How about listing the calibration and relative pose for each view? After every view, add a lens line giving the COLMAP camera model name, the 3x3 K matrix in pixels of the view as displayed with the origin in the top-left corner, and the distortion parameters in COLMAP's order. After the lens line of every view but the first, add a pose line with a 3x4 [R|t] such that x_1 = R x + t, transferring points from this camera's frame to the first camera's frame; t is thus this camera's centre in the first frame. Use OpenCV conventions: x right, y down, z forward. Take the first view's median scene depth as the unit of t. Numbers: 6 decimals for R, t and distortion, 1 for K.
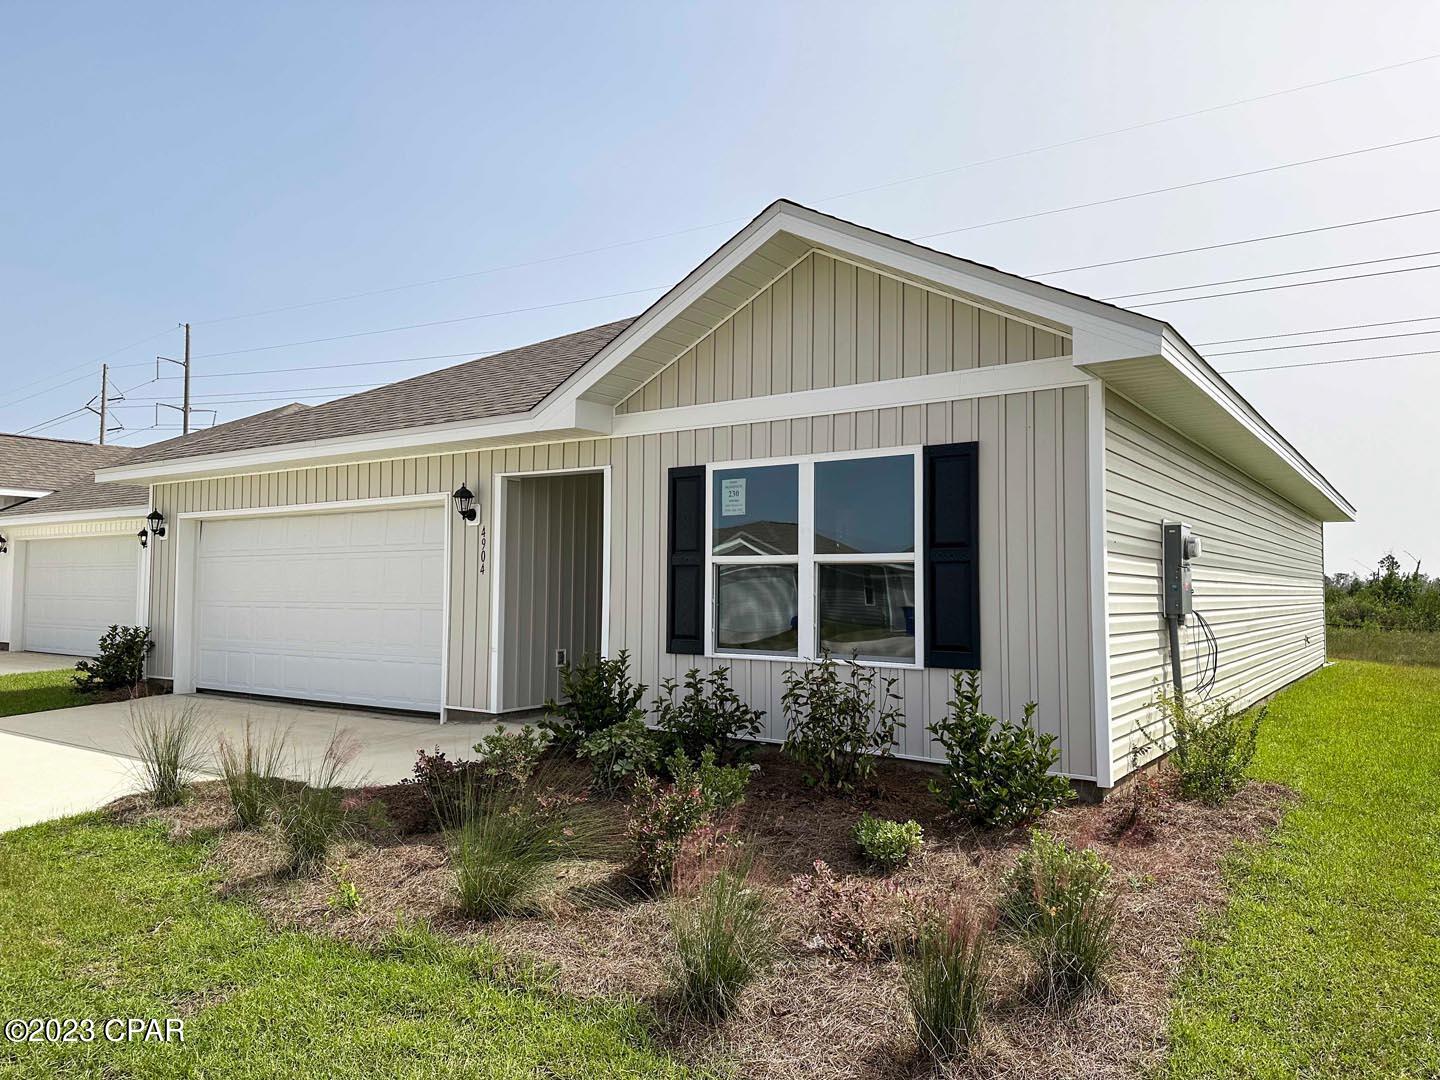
lens RADIAL K [[1004.0, 0, 727.6], [0, 1004.0, 541.5], [0, 0, 1]] dist [0.076444, -0.010689]
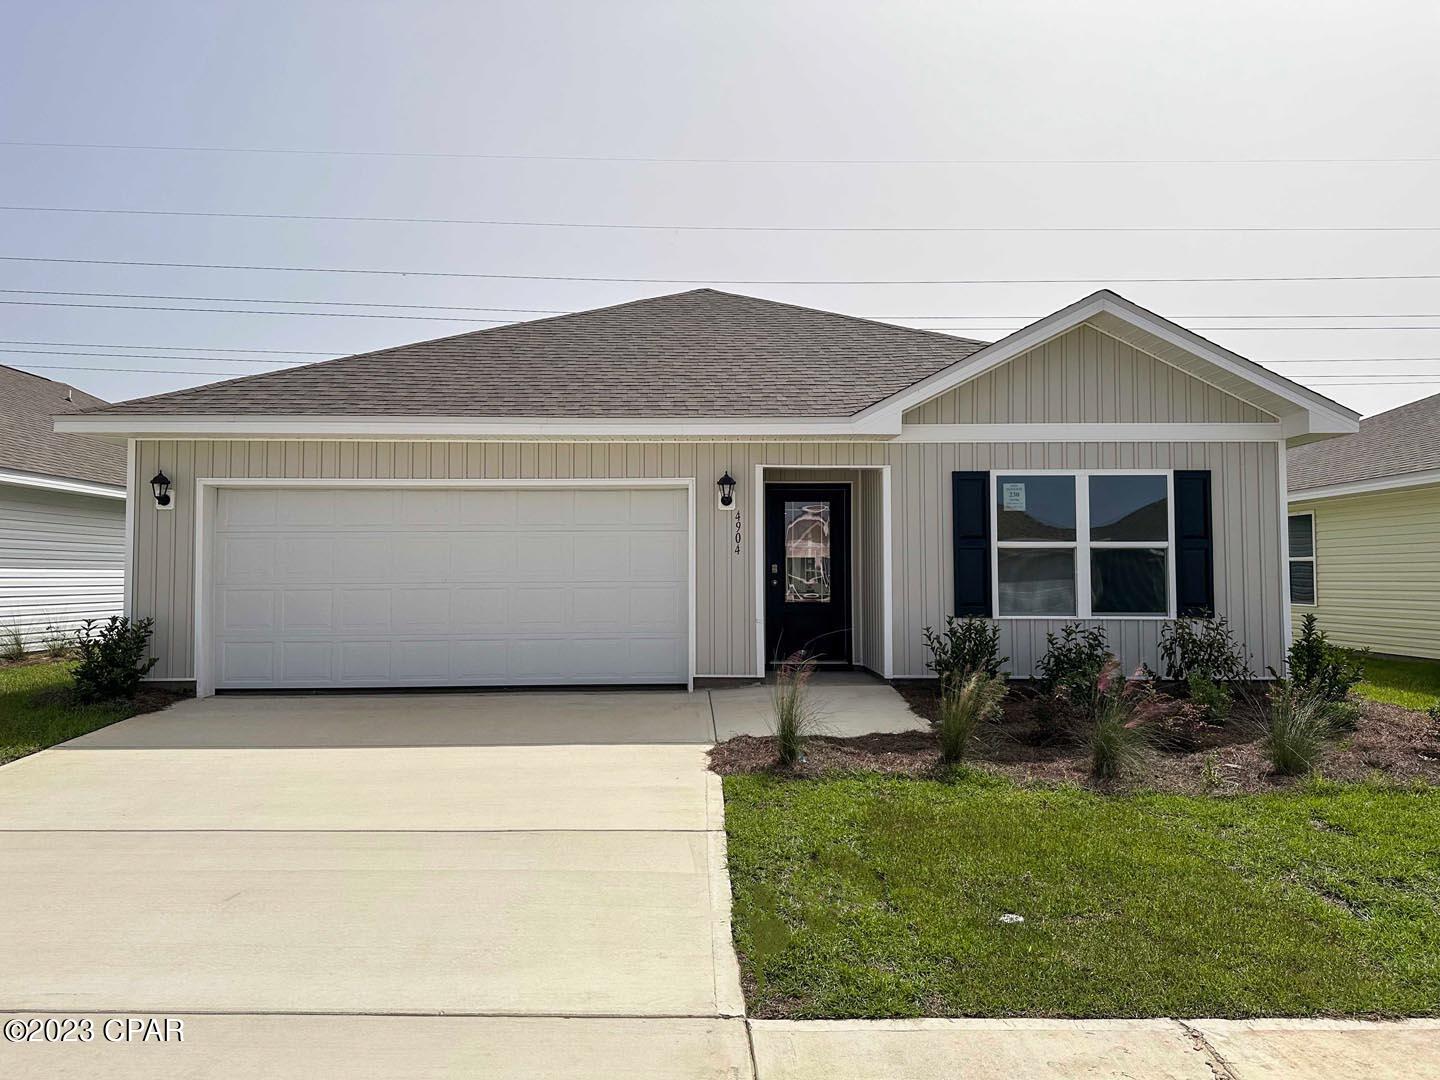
lens RADIAL K [[1004.0, 0, 730.1], [0, 1004.0, 526.8], [0, 0, 1]] dist [0.076444, -0.010689]
pose [[0.813568, 0.021534, 0.581071, -1.061613], [-0.021982, 0.999739, -0.006273, 0.011183], [-0.581055, -0.007669, 0.813828, 0.132576]]
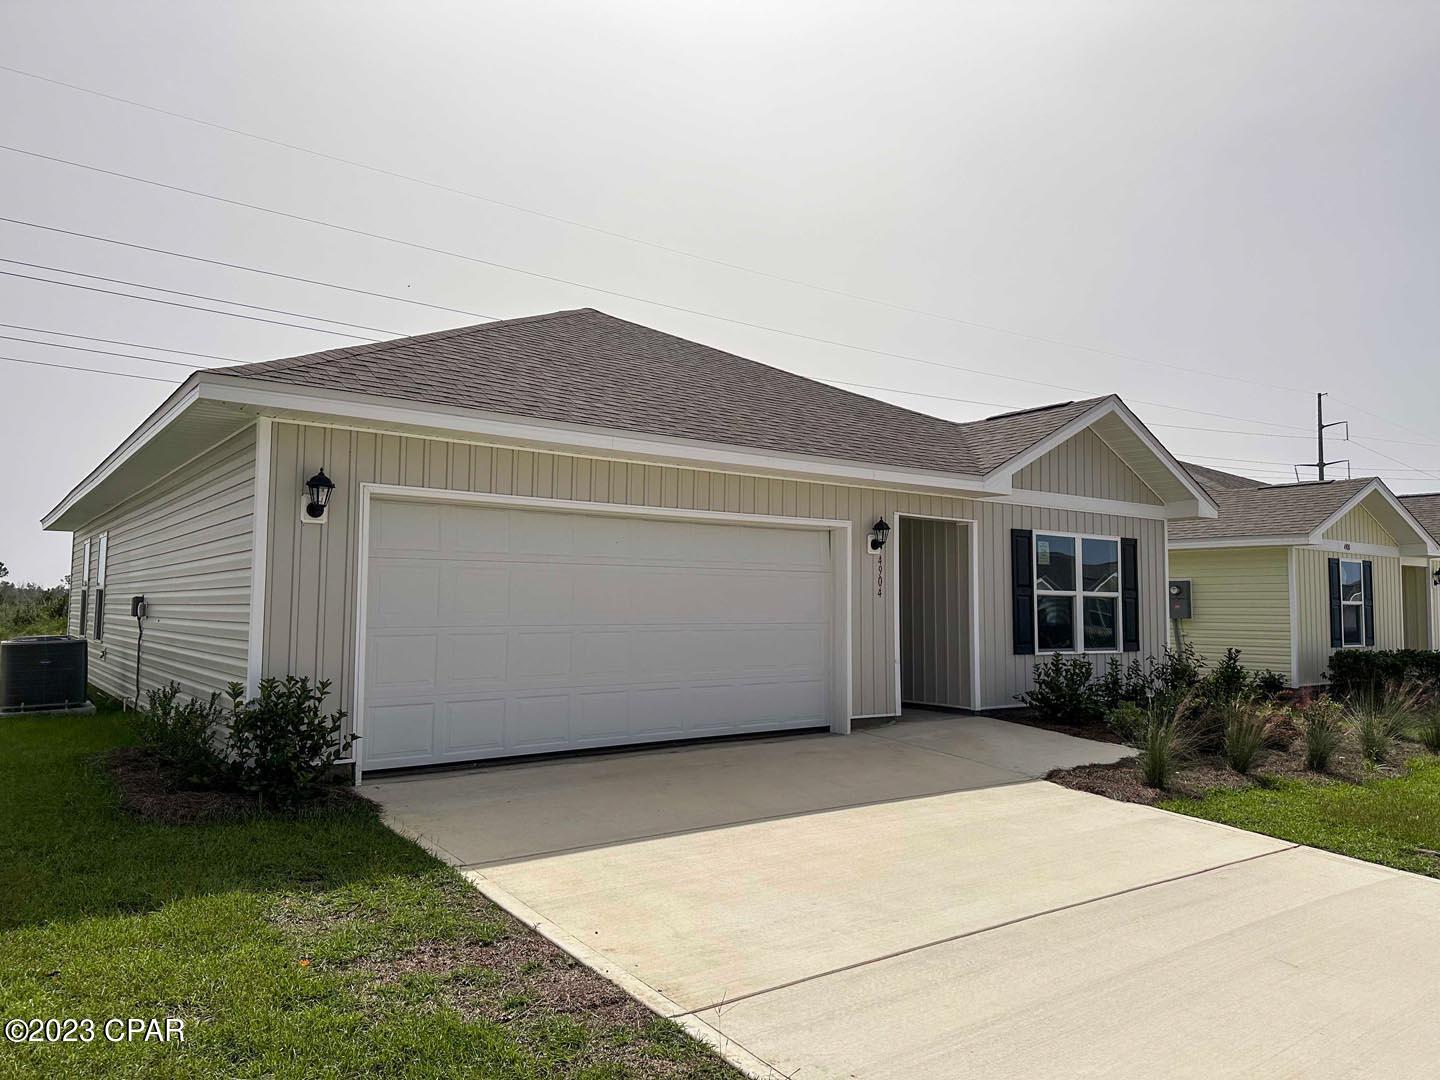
lens RADIAL K [[1004.0, 0, 733.2], [0, 1004.0, 539.7], [0, 0, 1]] dist [0.076444, -0.010689]
pose [[0.303885, 0.060557, 0.950782, -1.651265], [-0.052426, 0.997529, -0.046778, 0.035051], [-0.951265, -0.035630, 0.306308, 0.969192]]
